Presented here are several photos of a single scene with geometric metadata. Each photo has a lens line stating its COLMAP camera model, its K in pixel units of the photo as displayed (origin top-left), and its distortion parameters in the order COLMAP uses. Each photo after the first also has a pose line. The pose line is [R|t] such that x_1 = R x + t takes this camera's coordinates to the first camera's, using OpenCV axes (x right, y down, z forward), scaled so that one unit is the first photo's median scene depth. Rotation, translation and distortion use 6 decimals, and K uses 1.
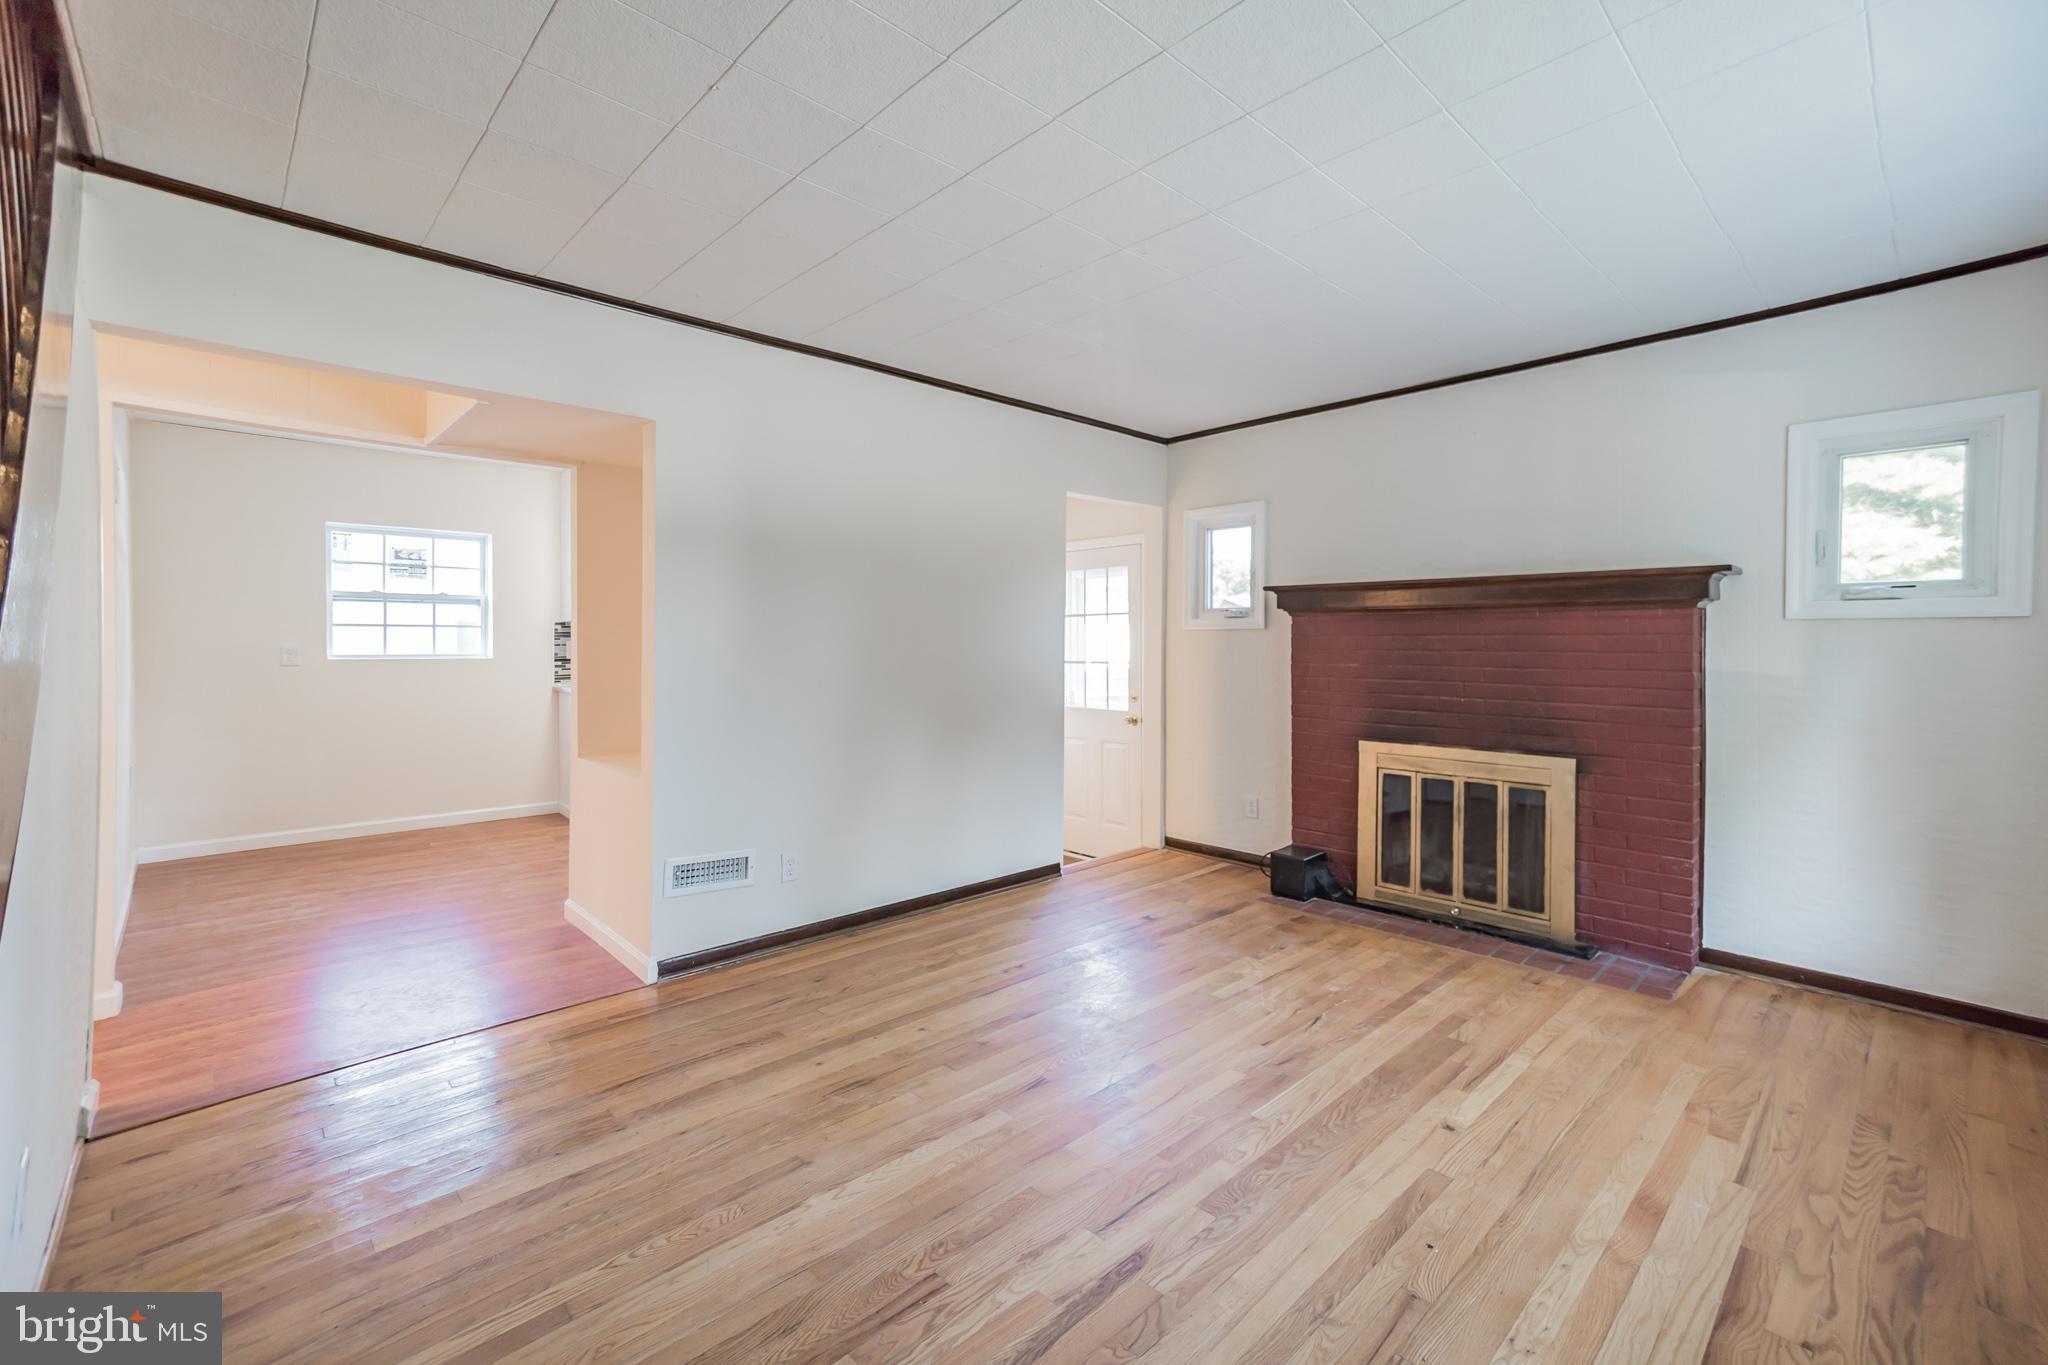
lens RADIAL K [[871.8, 0, 1027.2], [0, 871.8, 656.3], [0, 0, 1]] dist [-0.019884, 0.030259]
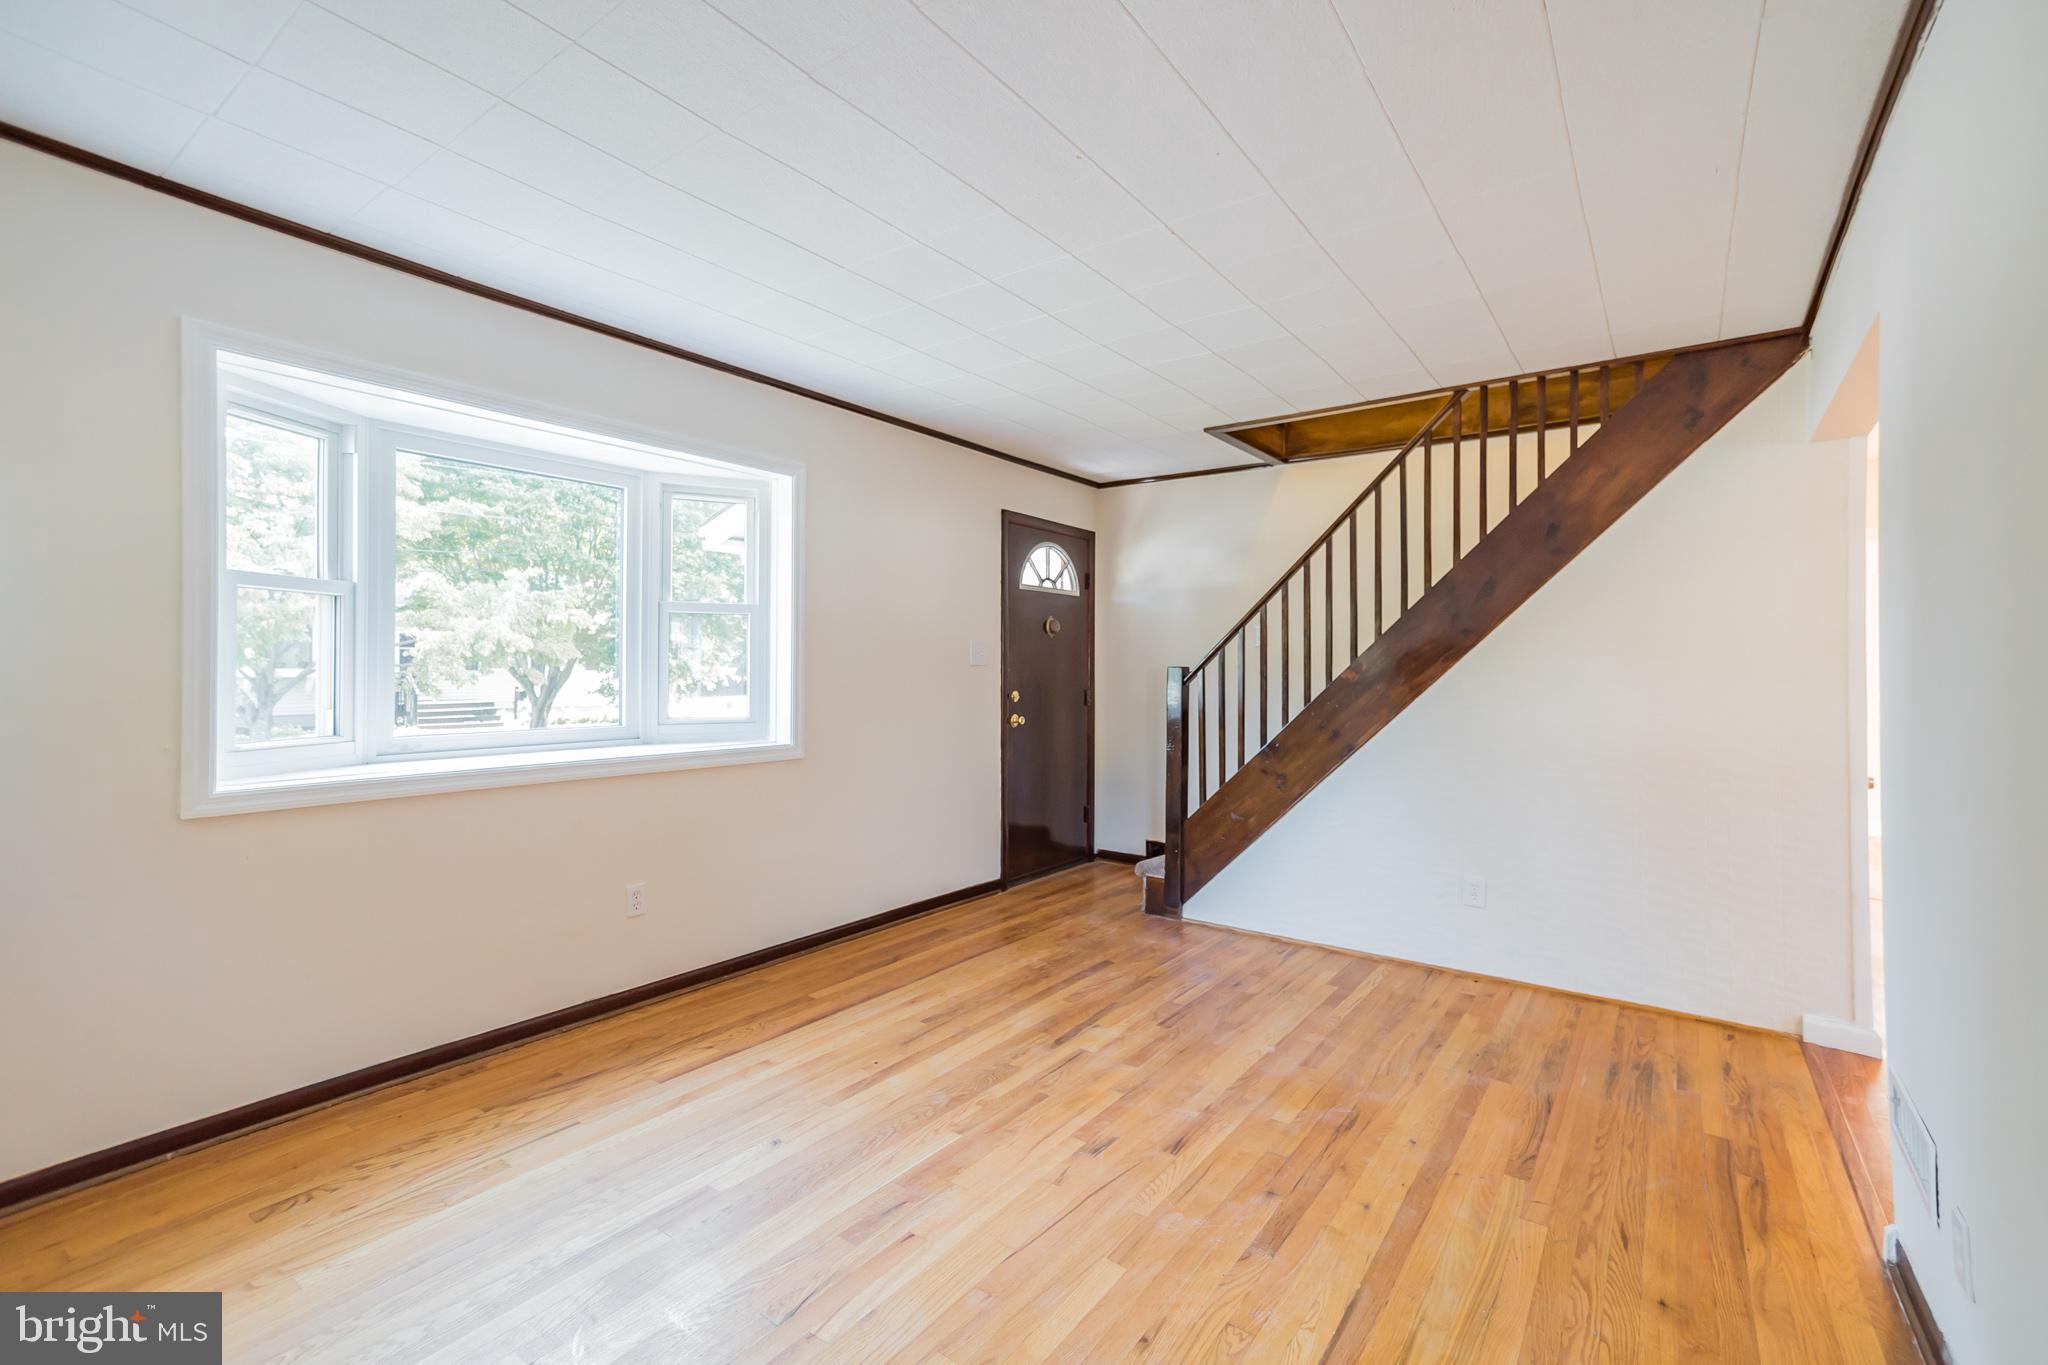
lens RADIAL K [[871.8, 0, 1027.2], [0, 871.8, 656.3], [0, 0, 1]] dist [-0.019884, 0.030259]
pose [[-0.989413, -0.010413, -0.144753, 0.243338], [-0.011128, 0.999930, 0.004132, -0.037158], [0.144700, 0.005700, -0.989459, 1.475955]]
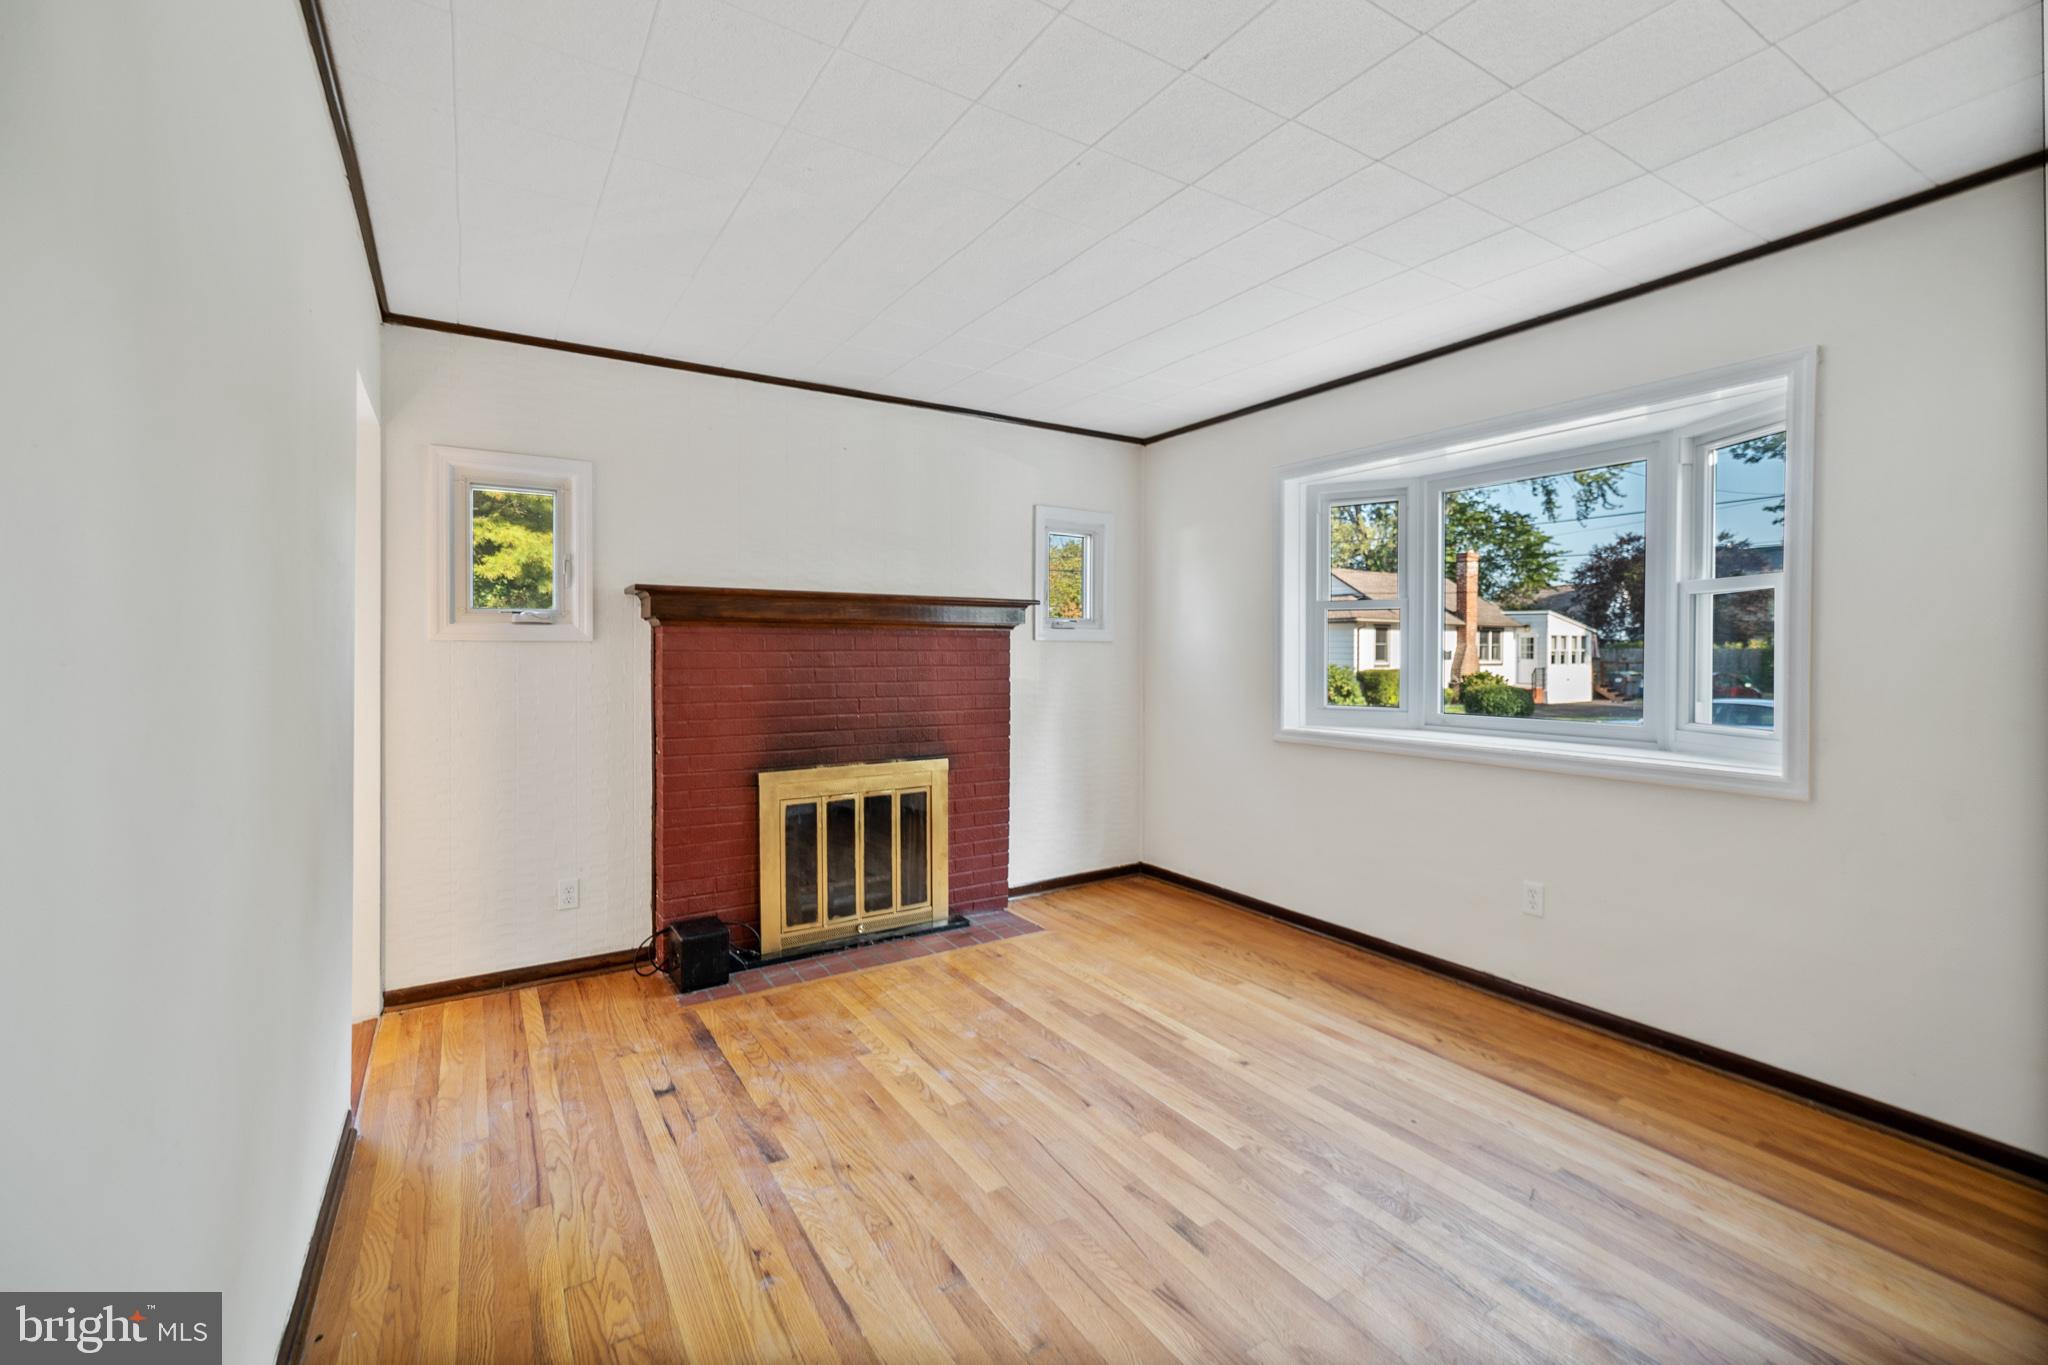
lens RADIAL K [[871.8, 0, 1027.2], [0, 871.8, 656.3], [0, 0, 1]] dist [-0.019884, 0.030259]
pose [[0.195599, -0.009952, 0.980633, -0.536881], [0.014837, 0.999864, 0.007188, -0.026855], [-0.980572, 0.013144, 0.195720, 0.747187]]
